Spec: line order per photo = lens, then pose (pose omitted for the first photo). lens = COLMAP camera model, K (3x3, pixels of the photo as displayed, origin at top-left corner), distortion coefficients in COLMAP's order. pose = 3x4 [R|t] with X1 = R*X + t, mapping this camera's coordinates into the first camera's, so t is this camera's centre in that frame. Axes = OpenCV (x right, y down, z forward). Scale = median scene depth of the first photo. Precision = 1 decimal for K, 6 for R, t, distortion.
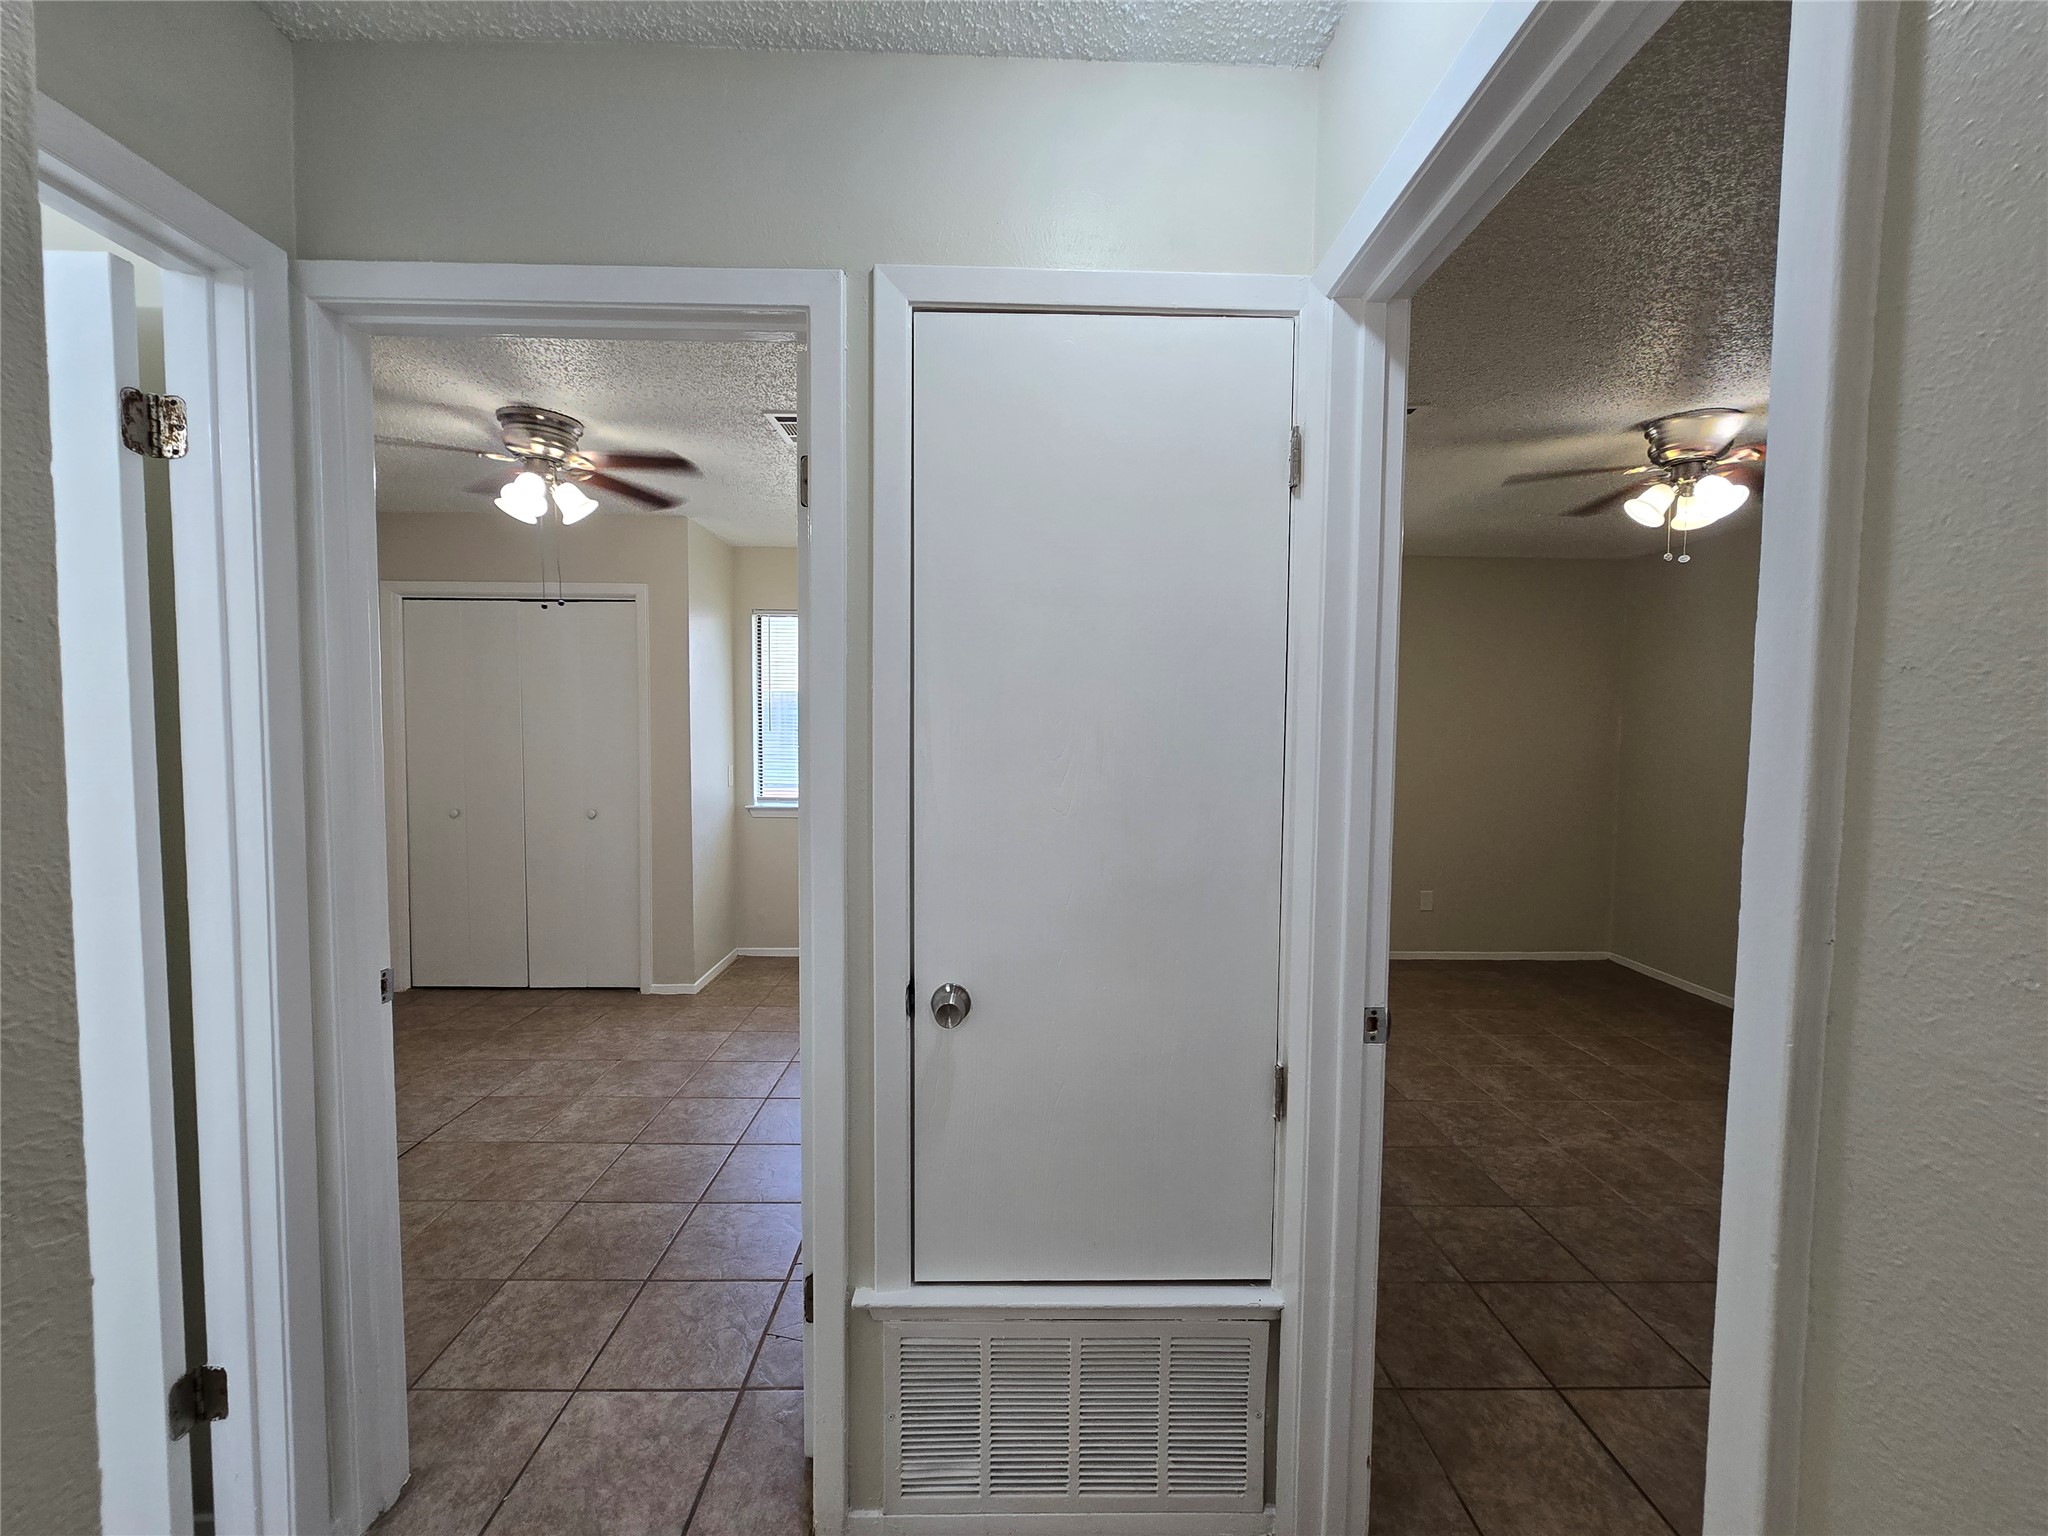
lens RADIAL K [[840.4, 0, 1033.9], [0, 840.4, 767.8], [0, 0, 1]] dist [-0.004324, 0.001421]
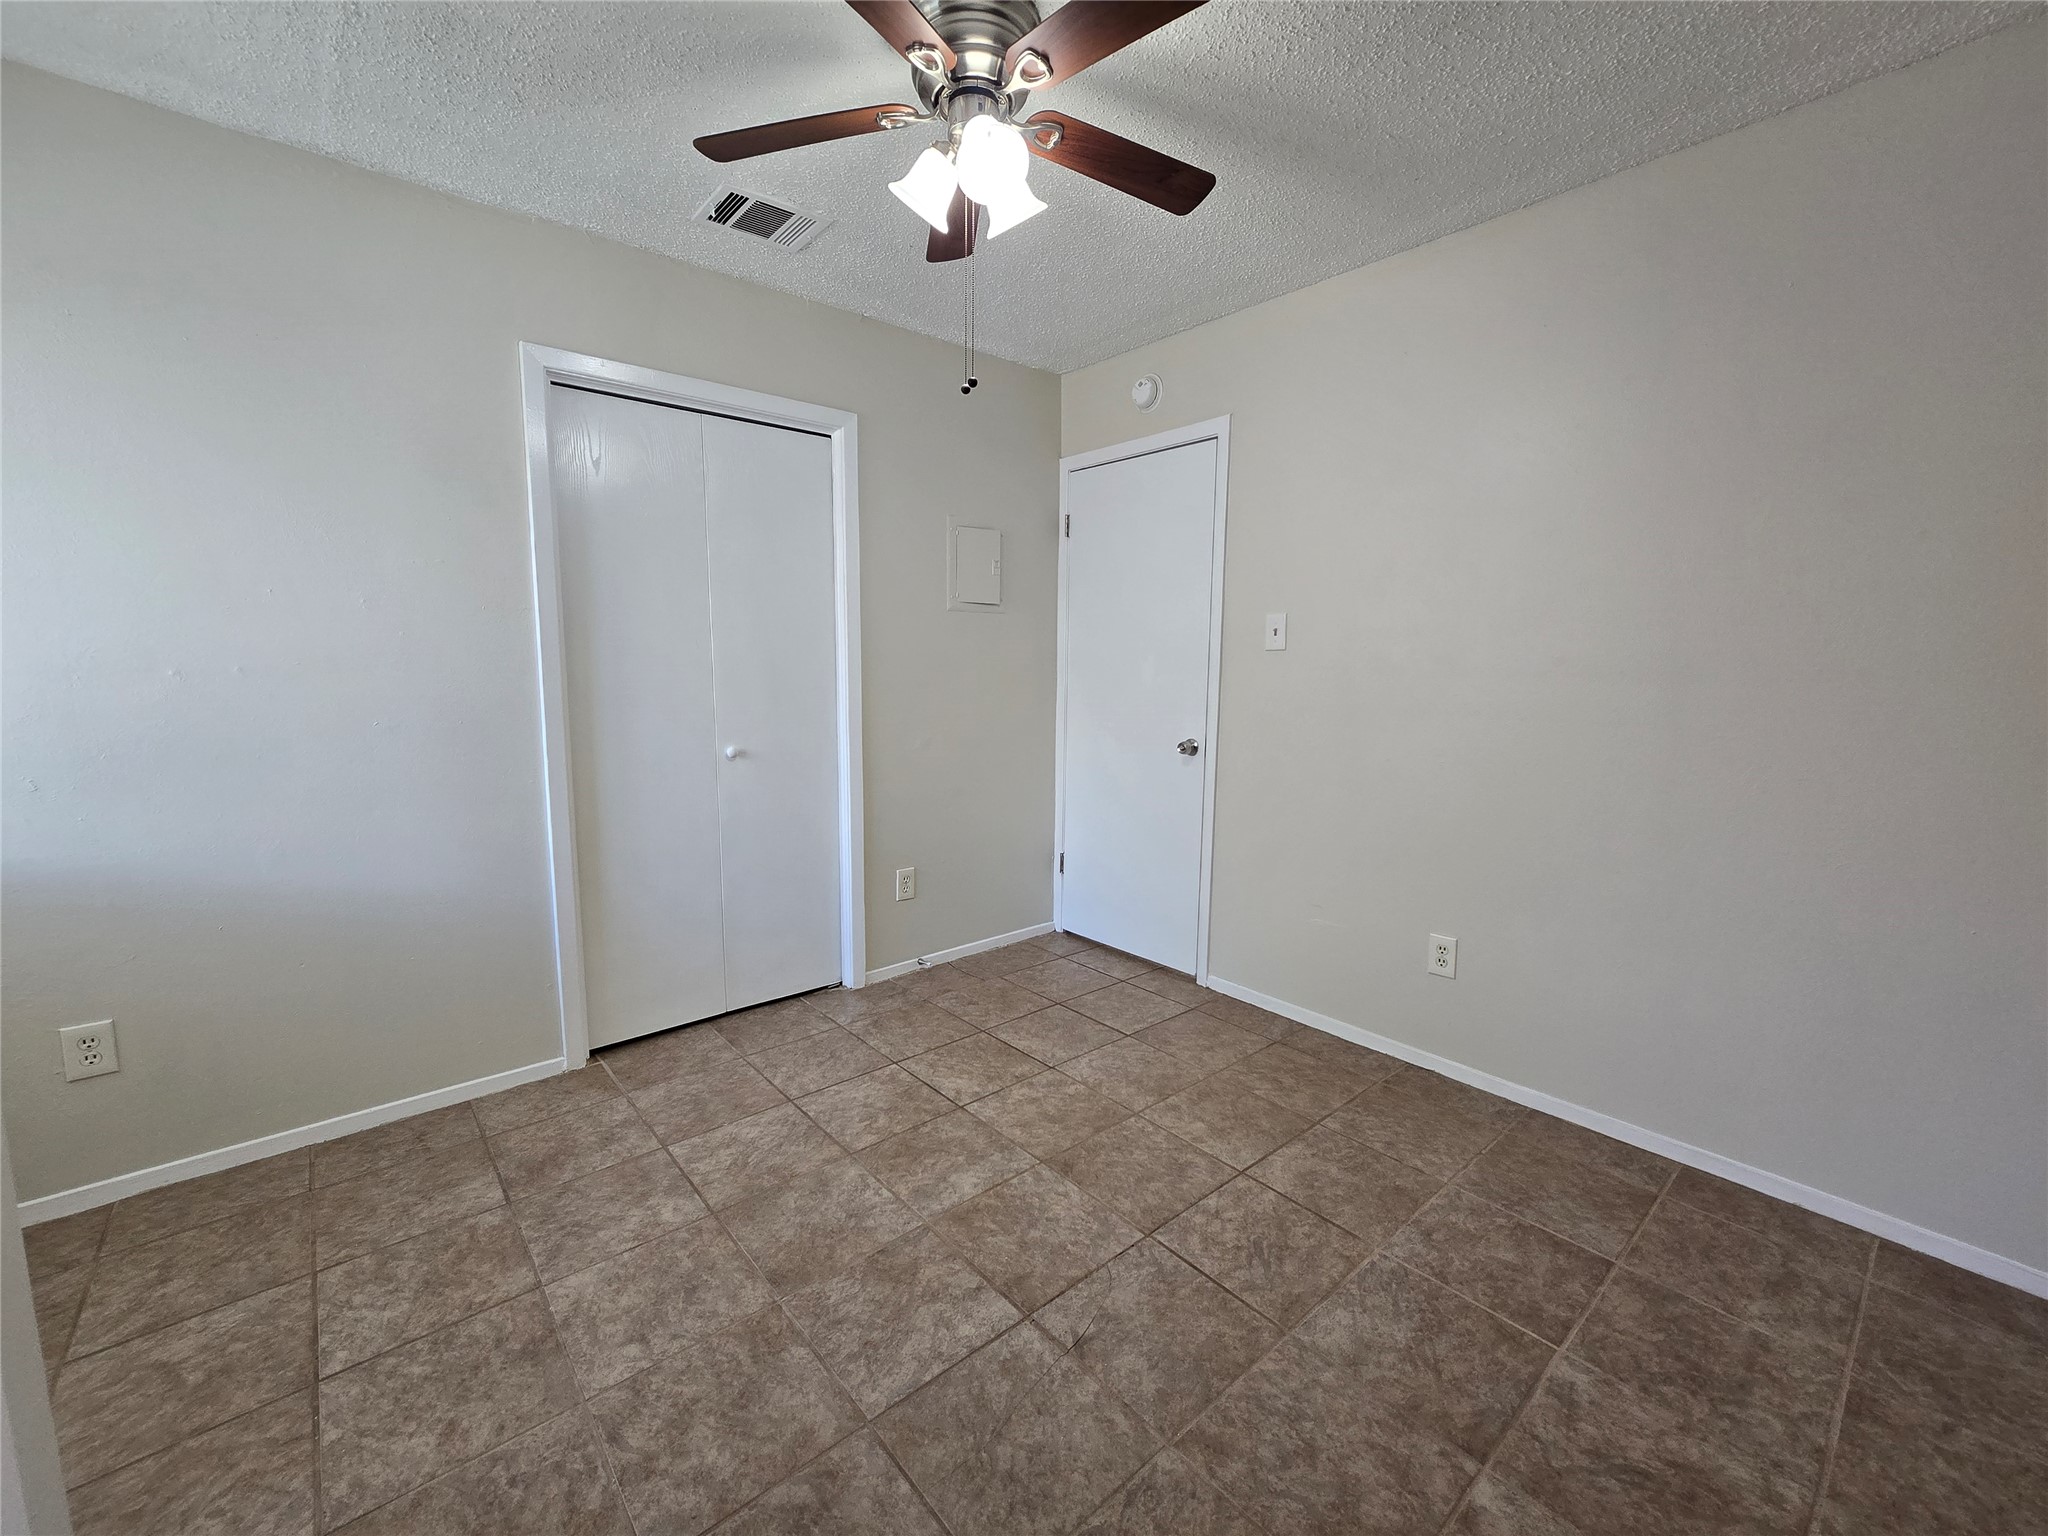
lens RADIAL K [[840.4, 0, 1013.2], [0, 840.4, 765.6], [0, 0, 1]] dist [-0.004324, 0.001421]
pose [[-0.619555, -0.112461, 0.776855, -0.858569], [0.025941, 0.986209, 0.163457, -0.022768], [-0.784525, 0.121423, -0.608094, 1.086025]]
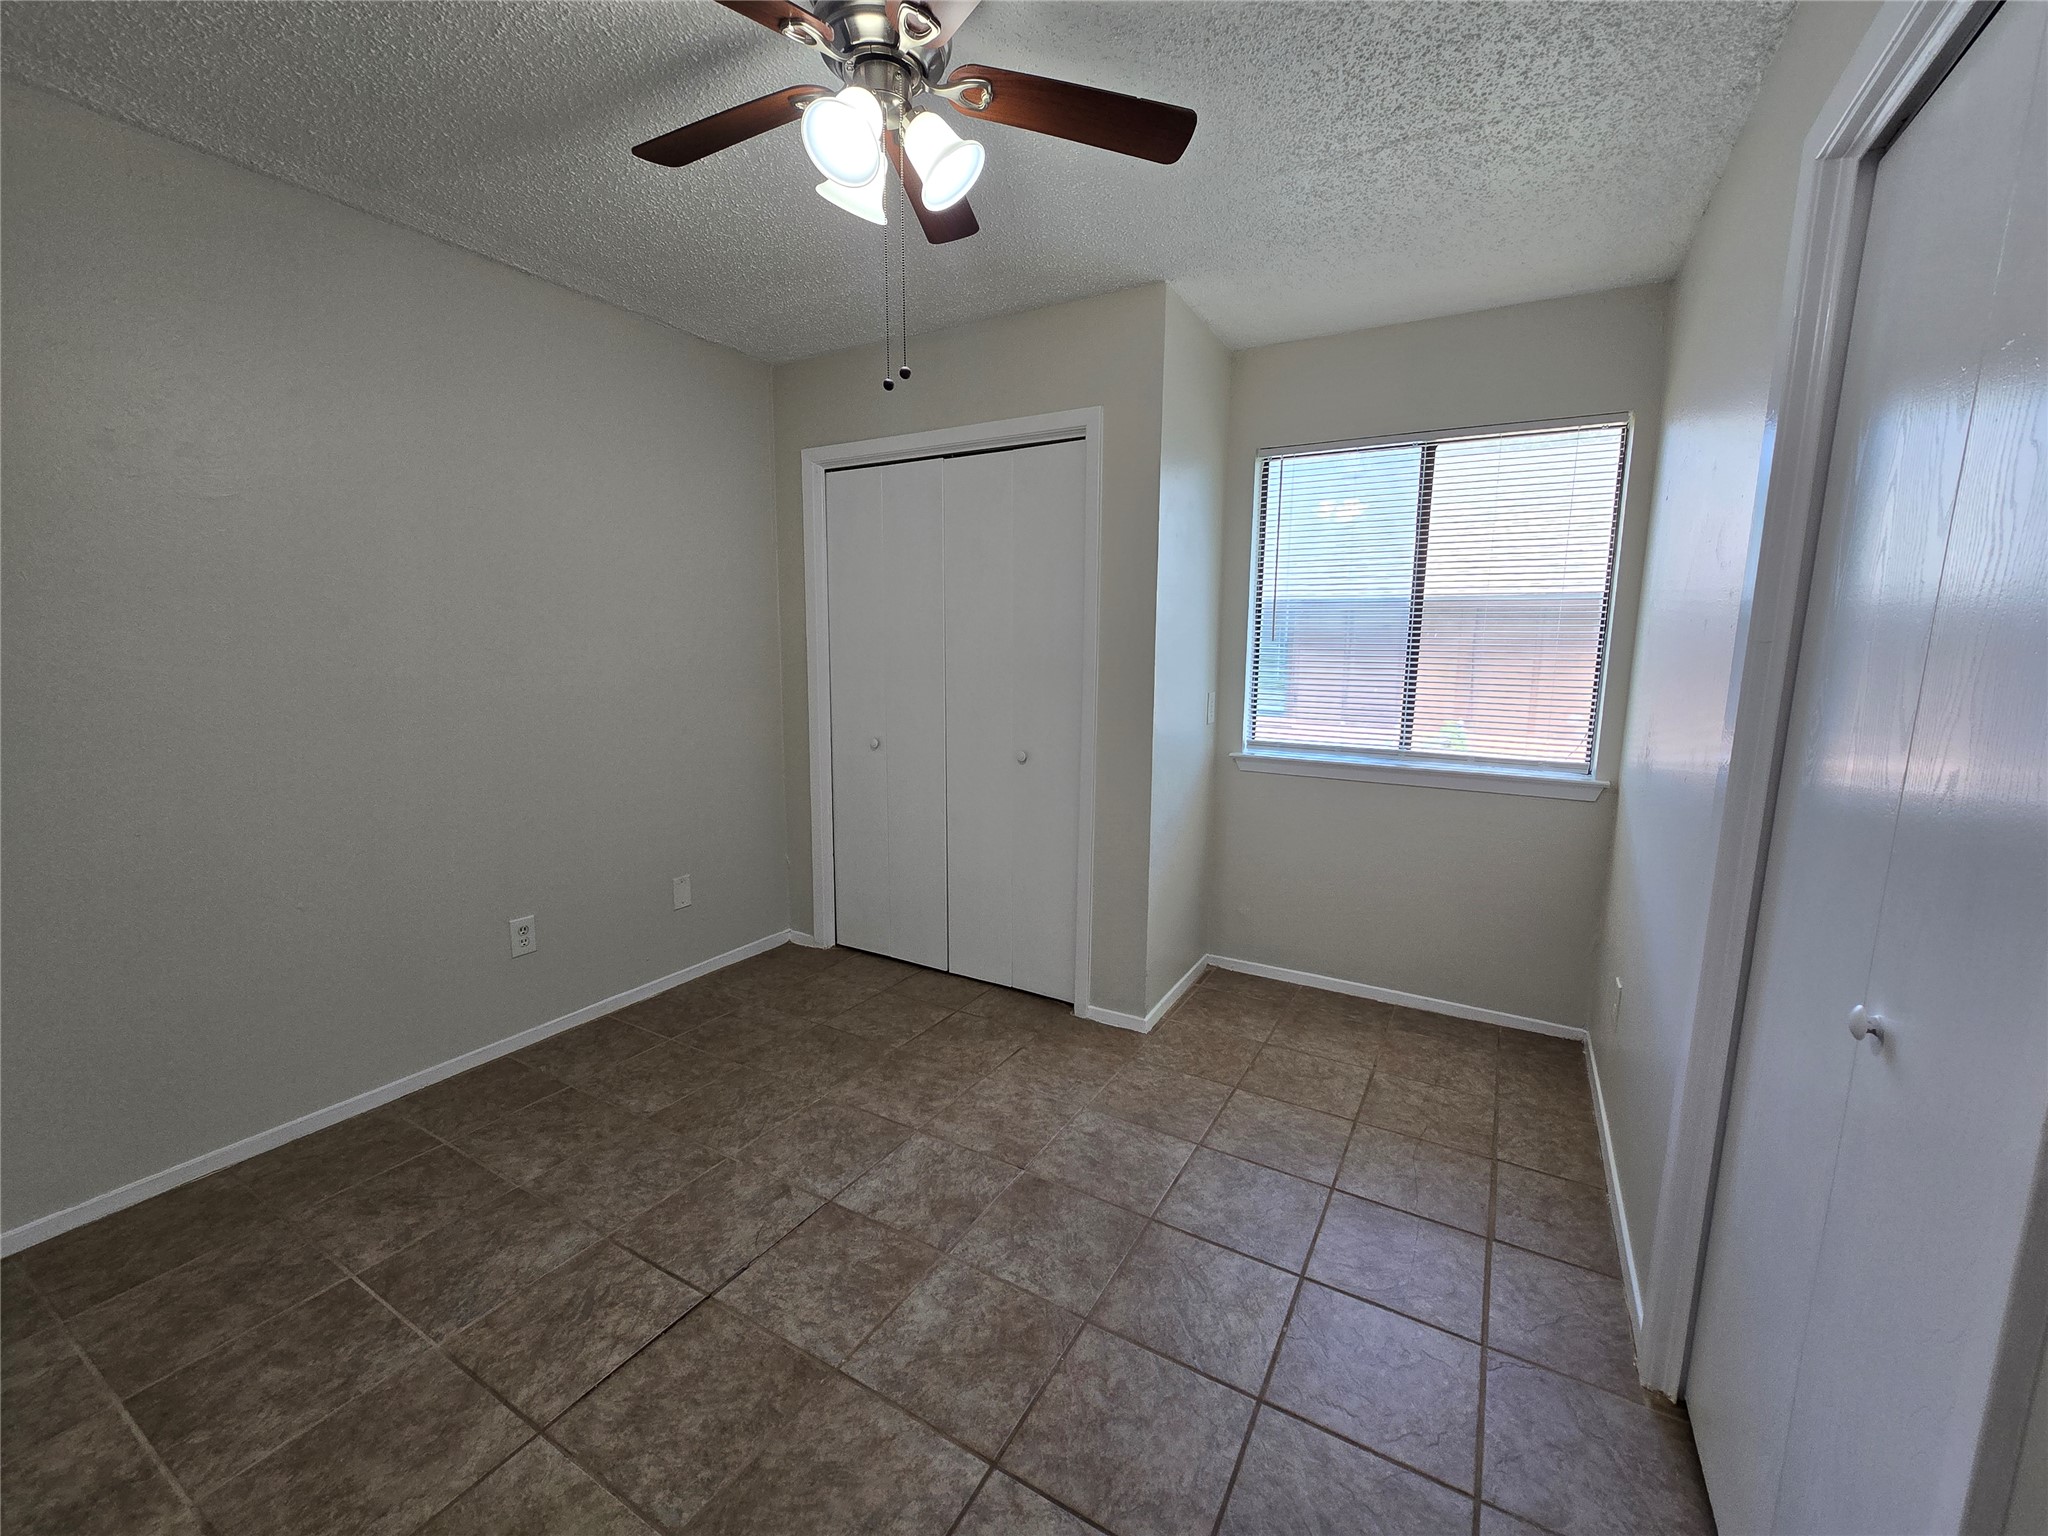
lens RADIAL K [[840.4, 0, 1027.5], [0, 840.4, 770.1], [0, 0, 1]] dist [-0.004324, 0.001421]
pose [[0.851276, 0.077703, -0.518932, -0.180044], [-0.026763, 0.994117, 0.104952, -0.009872], [0.524034, -0.075455, 0.848348, 0.470926]]
